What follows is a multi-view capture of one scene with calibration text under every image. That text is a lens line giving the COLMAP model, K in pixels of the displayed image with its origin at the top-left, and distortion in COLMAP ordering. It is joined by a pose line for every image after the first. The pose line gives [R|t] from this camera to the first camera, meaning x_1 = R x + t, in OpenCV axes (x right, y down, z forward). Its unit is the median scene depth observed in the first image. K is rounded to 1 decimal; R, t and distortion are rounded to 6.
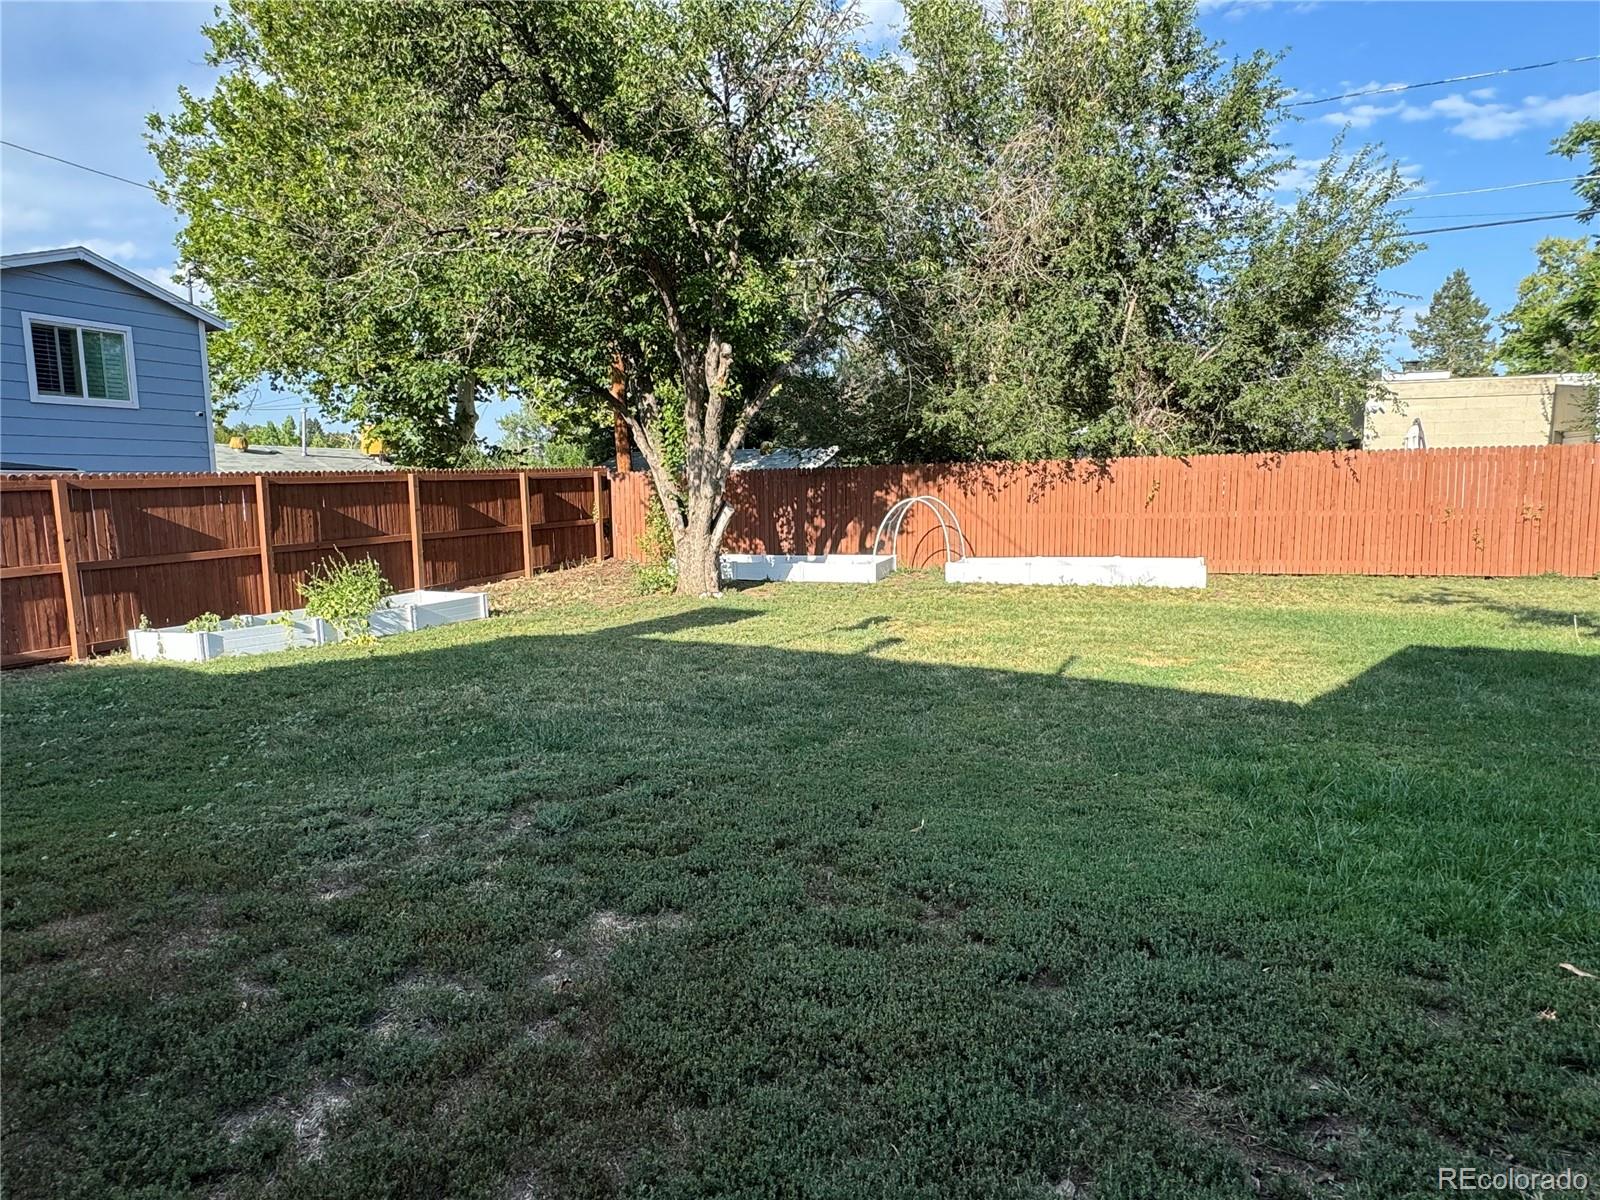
lens RADIAL K [[928.5, 0, 792.0], [0, 928.5, 597.1], [0, 0, 1]] dist [-0.004693, 0.004254]
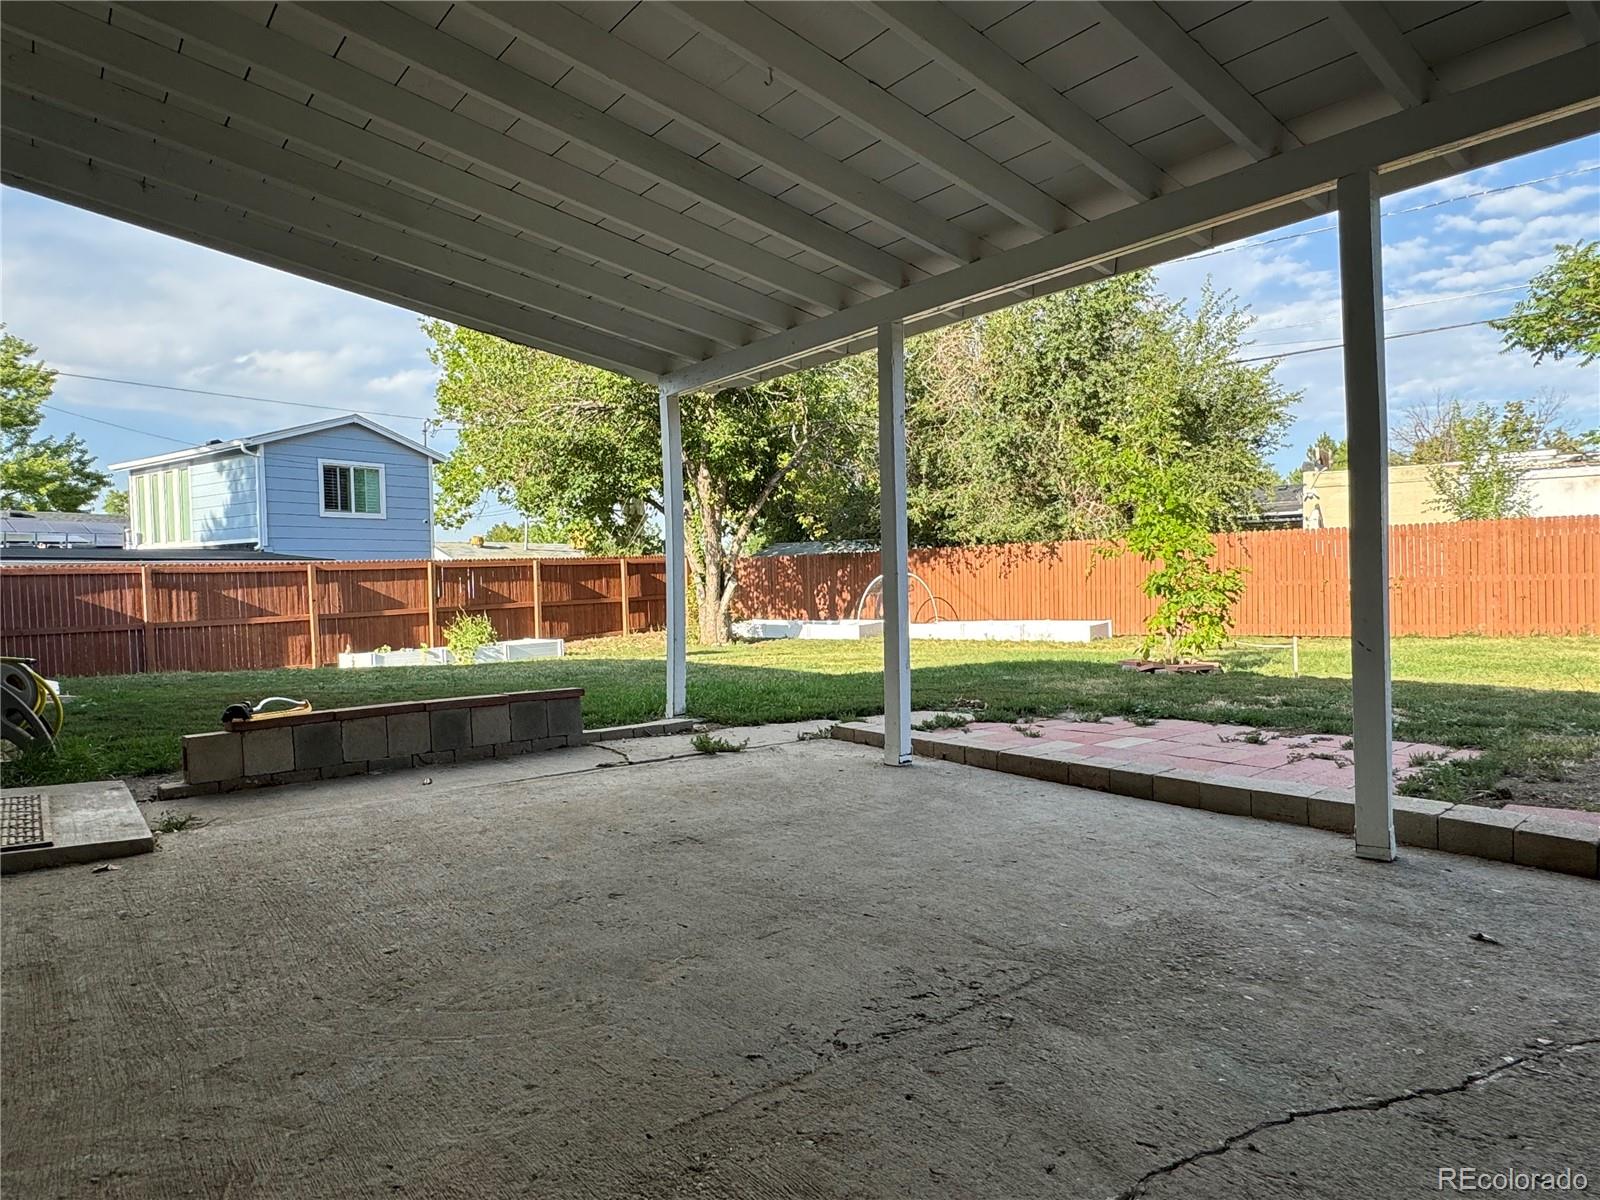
lens RADIAL K [[928.5, 0, 807.2], [0, 928.5, 599.6], [0, 0, 1]] dist [-0.004693, 0.004254]
pose [[0.972199, -0.001780, -0.234147, 0.302859], [-0.020226, 0.995595, -0.091548, 0.046183], [0.233279, 0.093738, 0.967881, -0.263012]]
